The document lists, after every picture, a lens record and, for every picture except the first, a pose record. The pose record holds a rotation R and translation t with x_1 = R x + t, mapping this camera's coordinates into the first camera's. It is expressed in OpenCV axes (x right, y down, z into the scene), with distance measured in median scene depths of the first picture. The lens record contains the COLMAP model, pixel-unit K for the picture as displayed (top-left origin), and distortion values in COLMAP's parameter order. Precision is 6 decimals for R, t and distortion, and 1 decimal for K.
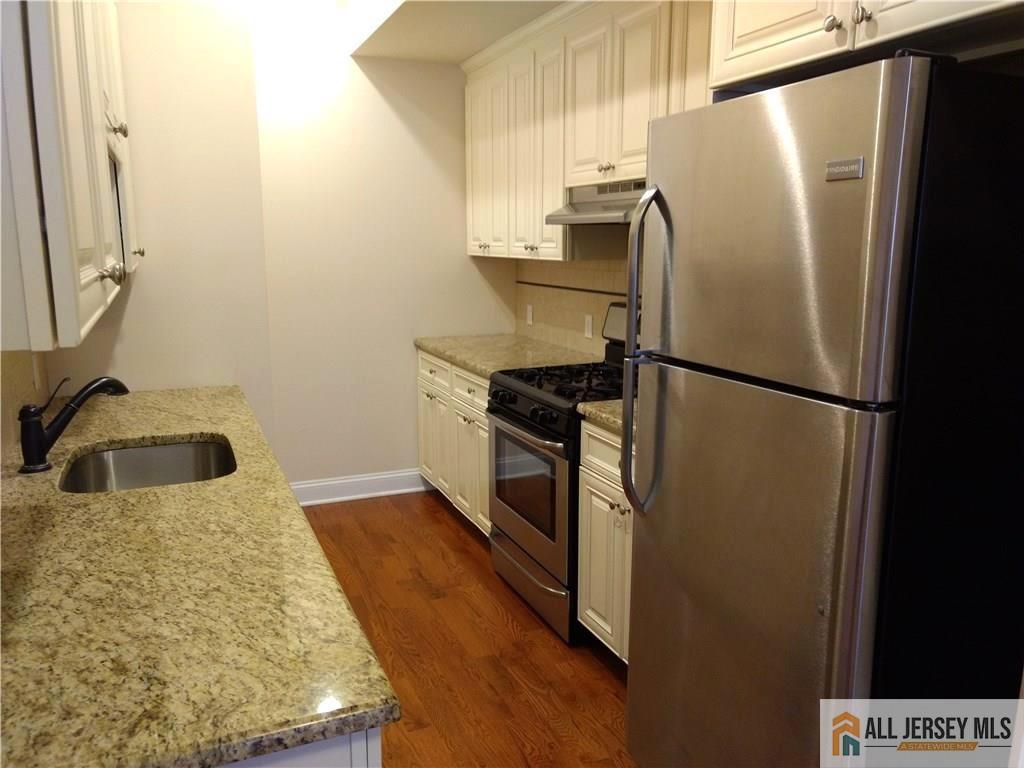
lens RADIAL K [[793.8, 0, 512.6], [0, 793.8, 386.0], [0, 0, 1]] dist [0.015198, -0.004528]
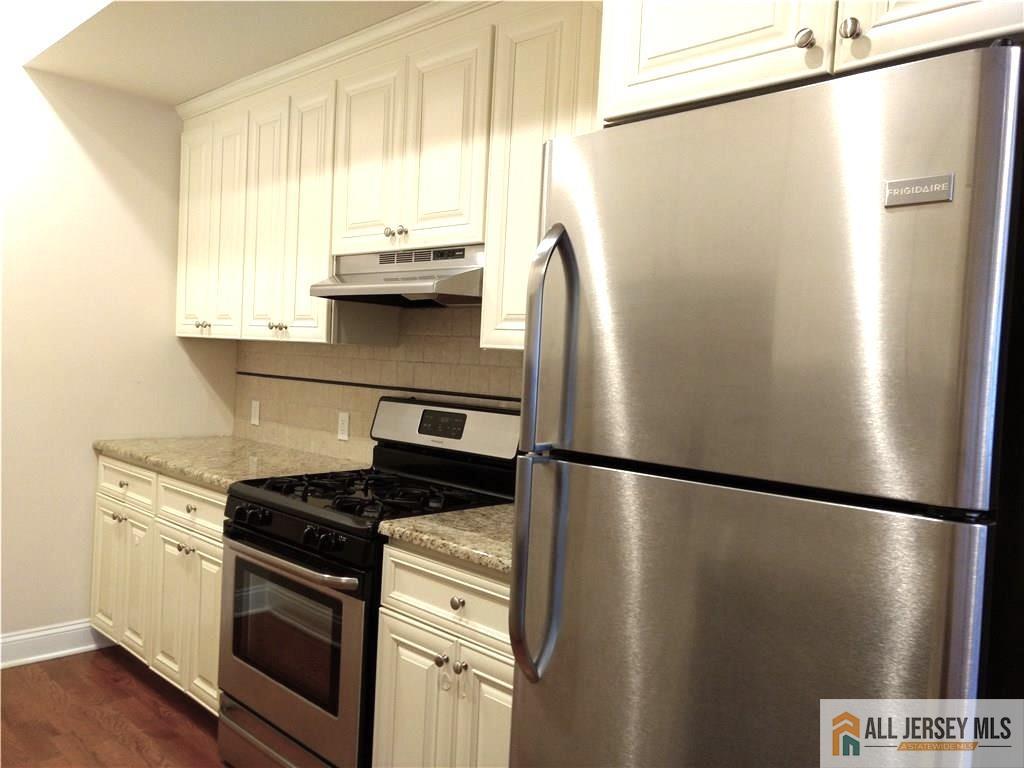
lens RADIAL K [[793.8, 0, 505.2], [0, 793.8, 383.2], [0, 0, 1]] dist [0.015198, -0.004528]
pose [[0.916242, 0.036384, 0.398971, -0.089385], [0.021297, 0.990036, -0.139196, -0.000601], [-0.400060, 0.136034, 0.906337, 0.197117]]
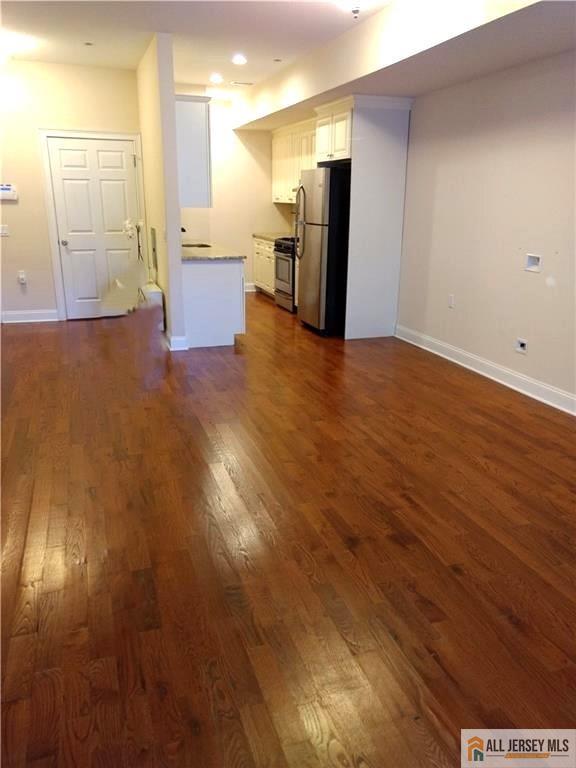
lens RADIAL K [[595.4, 0, 286.5], [0, 595.4, 380.3], [0, 0, 1]] dist [0.015198, -0.004528]
pose [[0.996572, 0.031775, -0.076390, 0.214445], [-0.022745, 0.992954, 0.116296, 0.260092], [0.079547, -0.114160, 0.990273, -1.401629]]
